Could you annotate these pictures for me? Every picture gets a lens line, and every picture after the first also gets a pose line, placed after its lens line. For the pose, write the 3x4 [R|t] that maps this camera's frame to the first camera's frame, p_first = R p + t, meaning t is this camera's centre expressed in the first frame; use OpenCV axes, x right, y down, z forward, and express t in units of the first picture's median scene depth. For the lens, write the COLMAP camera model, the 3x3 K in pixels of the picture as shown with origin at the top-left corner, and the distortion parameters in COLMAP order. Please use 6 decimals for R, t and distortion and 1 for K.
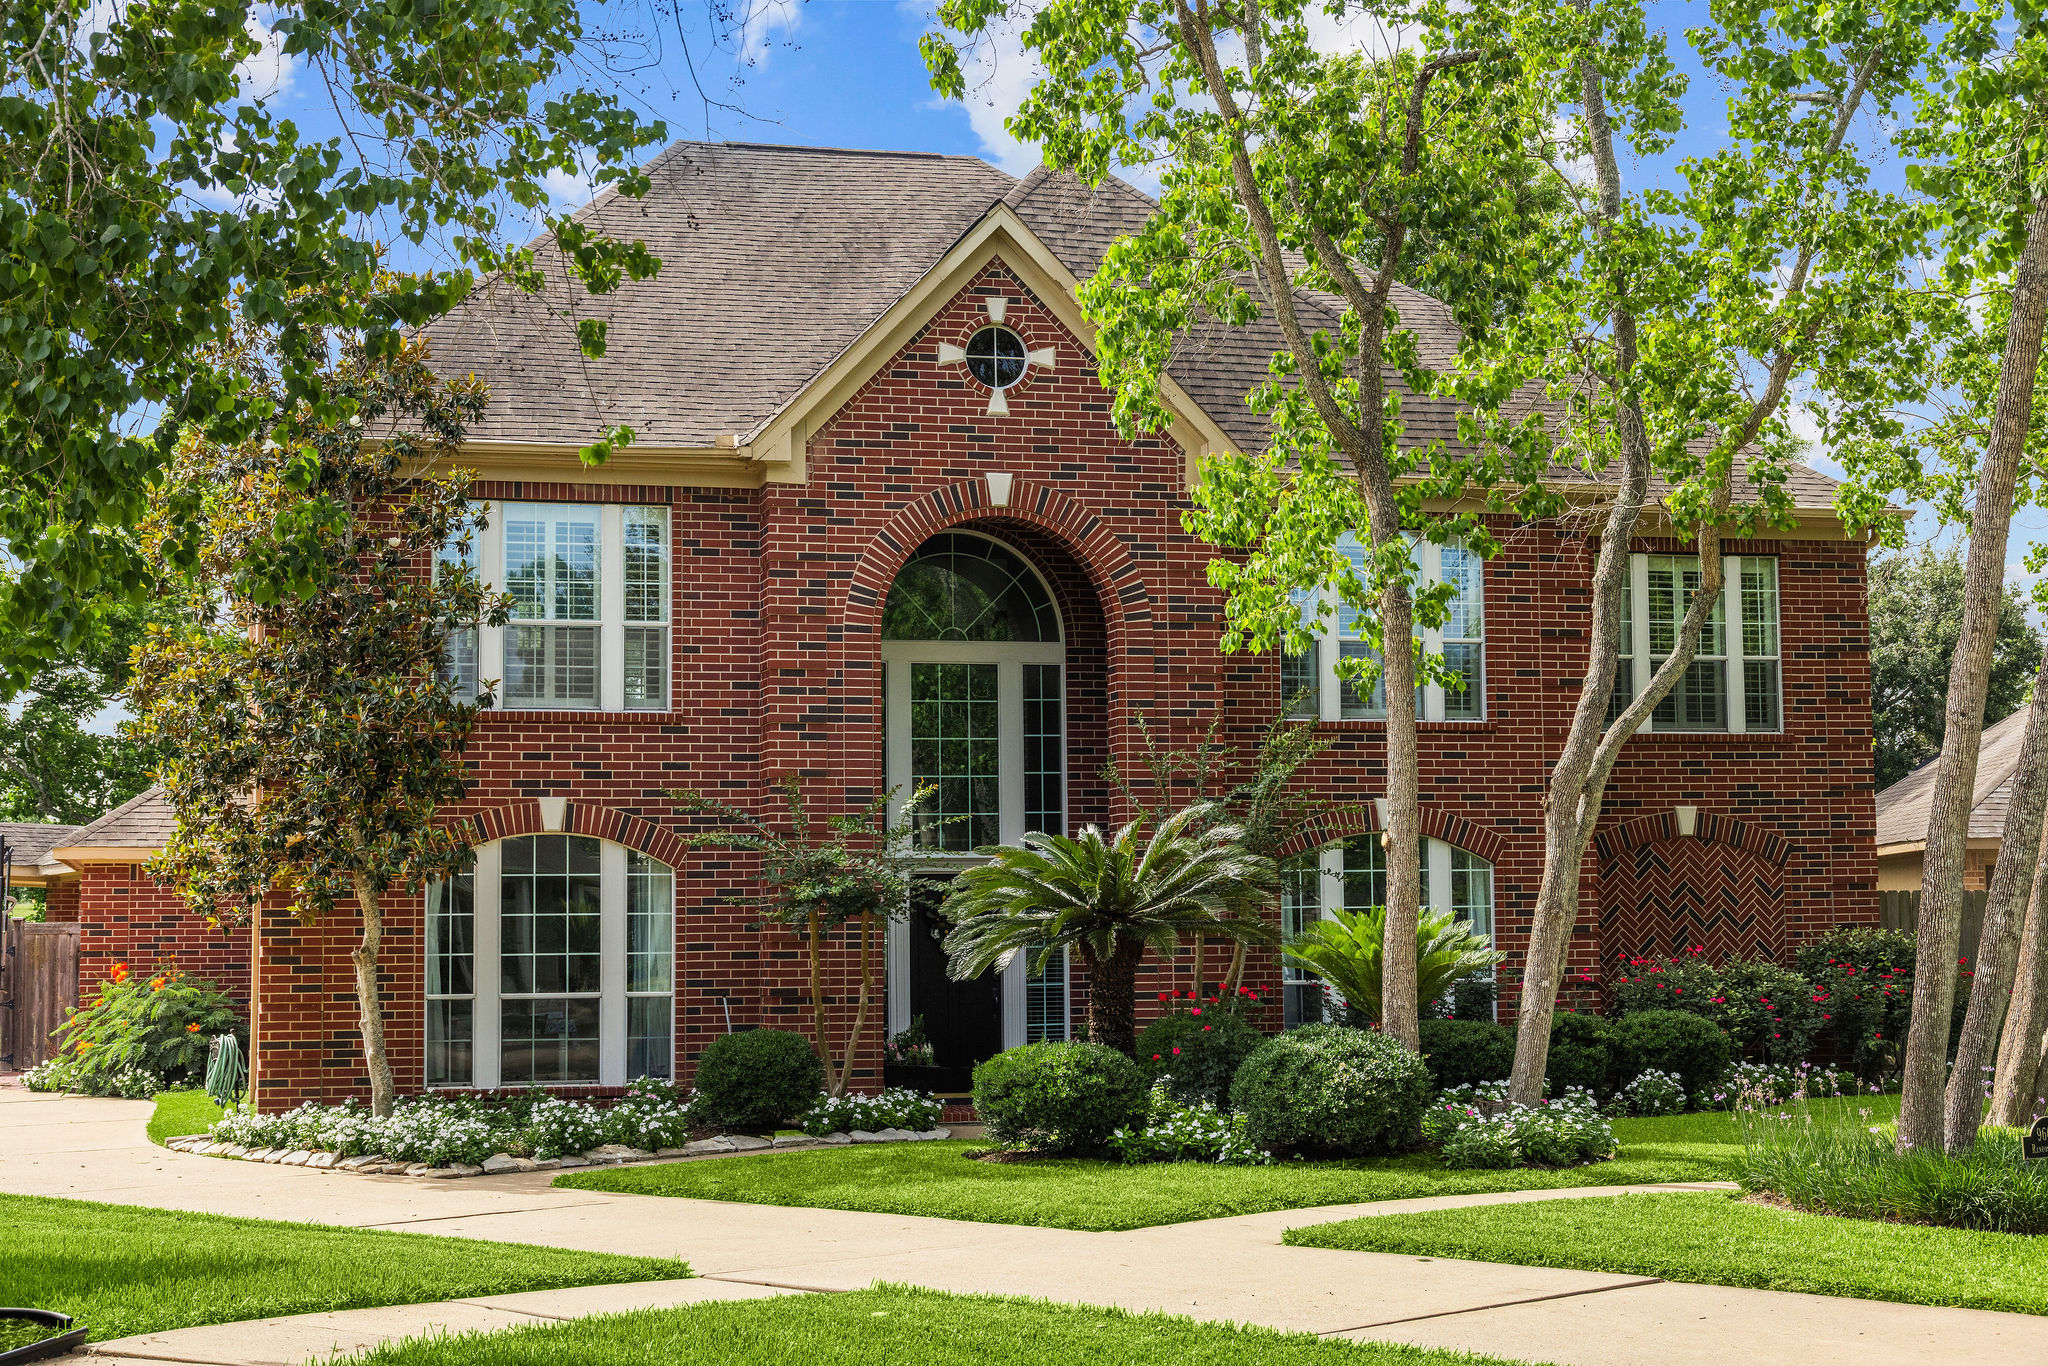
lens RADIAL K [[3112.7, 0, 1024.4], [0, 3112.7, 688.5], [0, 0, 1]] dist [0.023459, 0.000000]
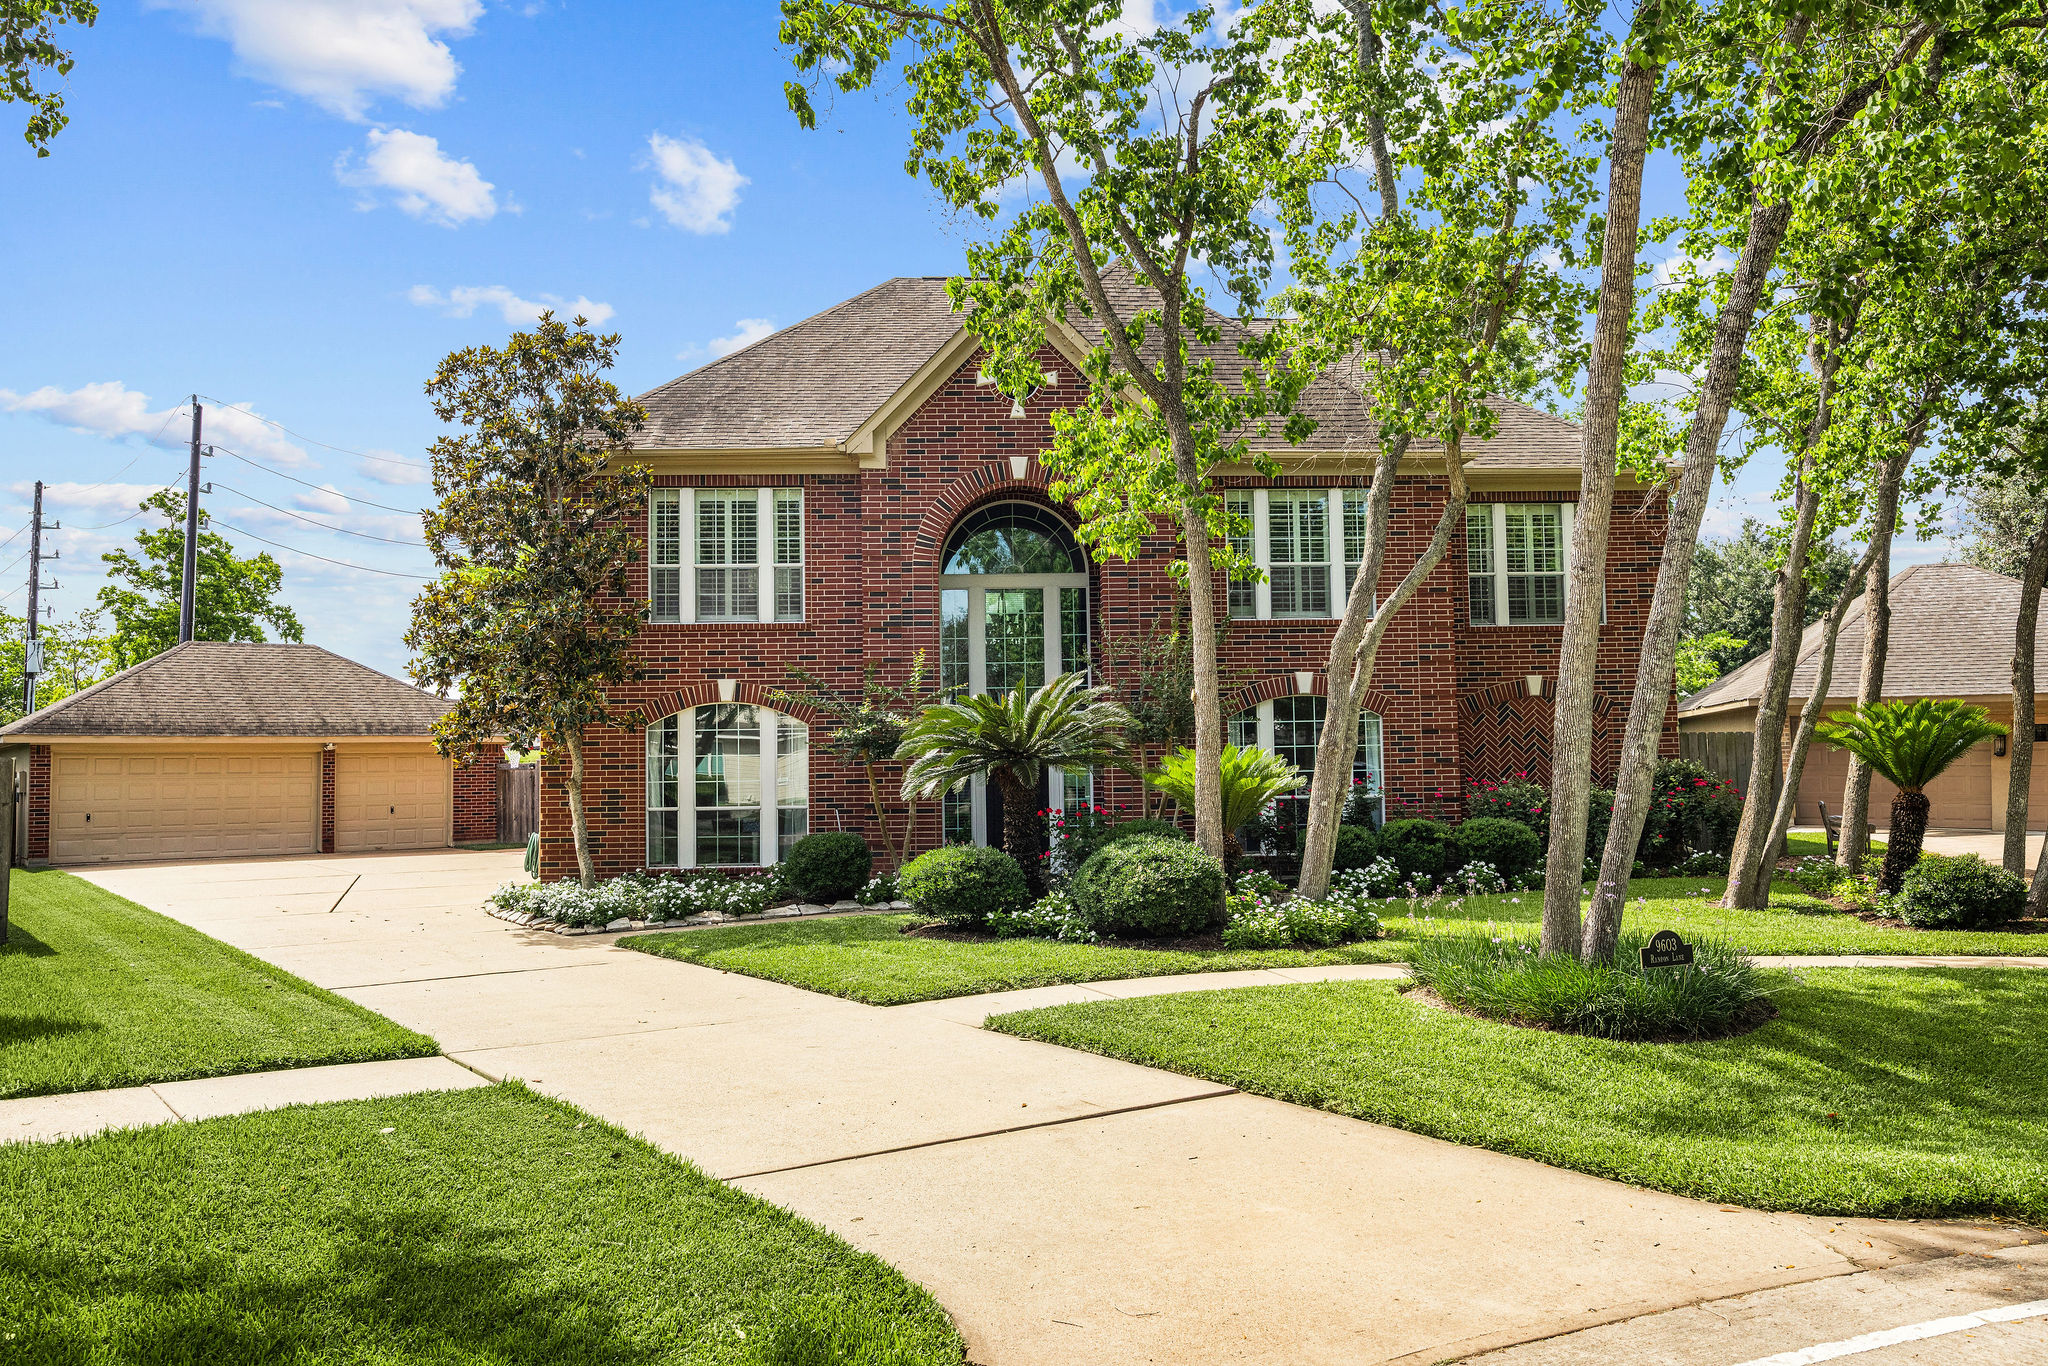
lens RADIAL K [[1544.8, 0, 1022.5], [0, 1544.8, 674.2], [0, 0, 1]] dist [-0.003847, -0.001141]
pose [[0.978214, -0.017588, -0.206851, 0.168821], [0.021953, 0.999582, 0.018825, 0.024108], [0.206434, -0.022956, 0.978191, 0.323639]]
